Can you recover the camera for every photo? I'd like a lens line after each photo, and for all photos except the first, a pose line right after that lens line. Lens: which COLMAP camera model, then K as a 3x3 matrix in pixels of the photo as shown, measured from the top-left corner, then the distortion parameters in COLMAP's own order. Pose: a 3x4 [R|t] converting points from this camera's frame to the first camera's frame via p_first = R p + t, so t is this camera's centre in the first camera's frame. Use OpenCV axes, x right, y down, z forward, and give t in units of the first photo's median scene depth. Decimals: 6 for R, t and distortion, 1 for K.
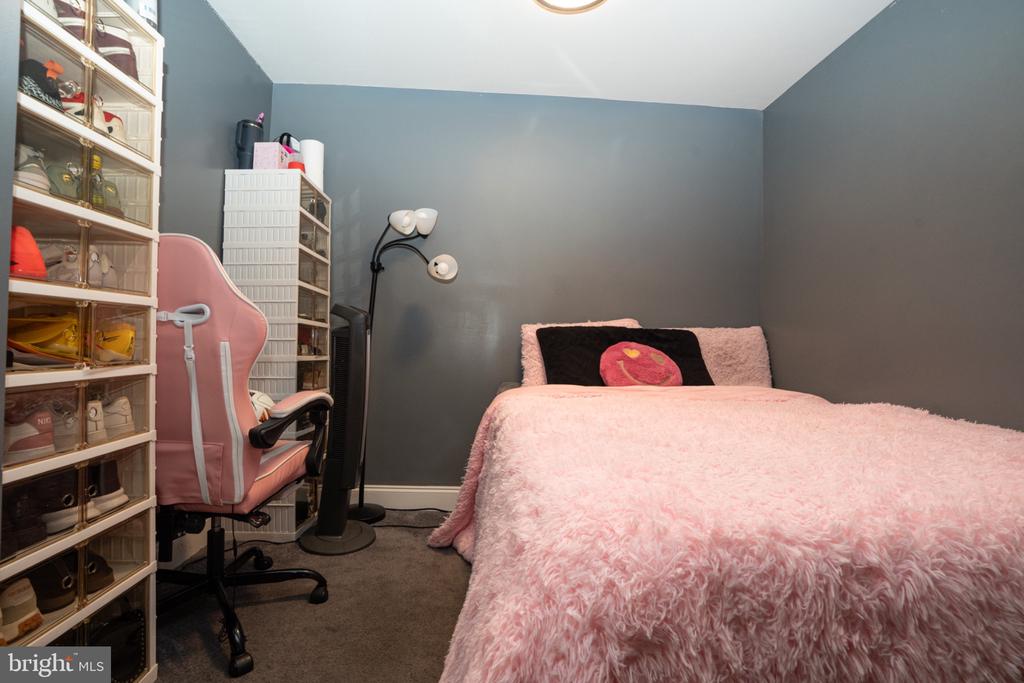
lens RADIAL K [[482.7, 0, 503.7], [0, 482.7, 343.0], [0, 0, 1]] dist [-0.054239, 0.020434]
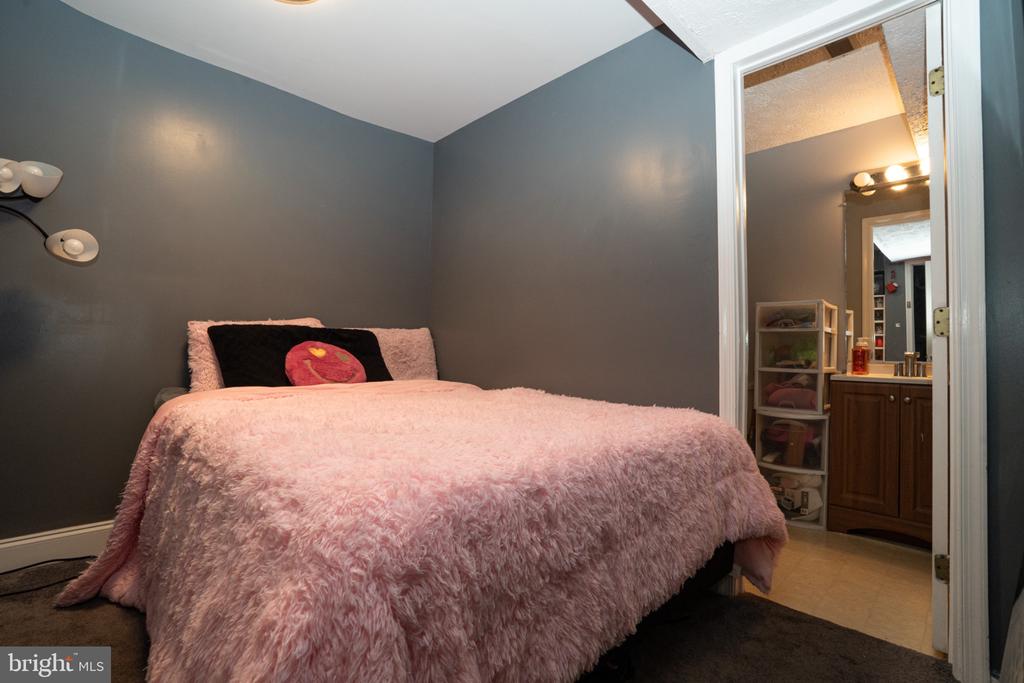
lens RADIAL K [[482.7, 0, 513.5], [0, 482.7, 339.0], [0, 0, 1]] dist [-0.054239, 0.020434]
pose [[0.762566, 0.005379, 0.646888, -0.230743], [-0.002724, 0.999983, -0.005103, -0.009610], [-0.646905, 0.002129, 0.762568, -0.121613]]
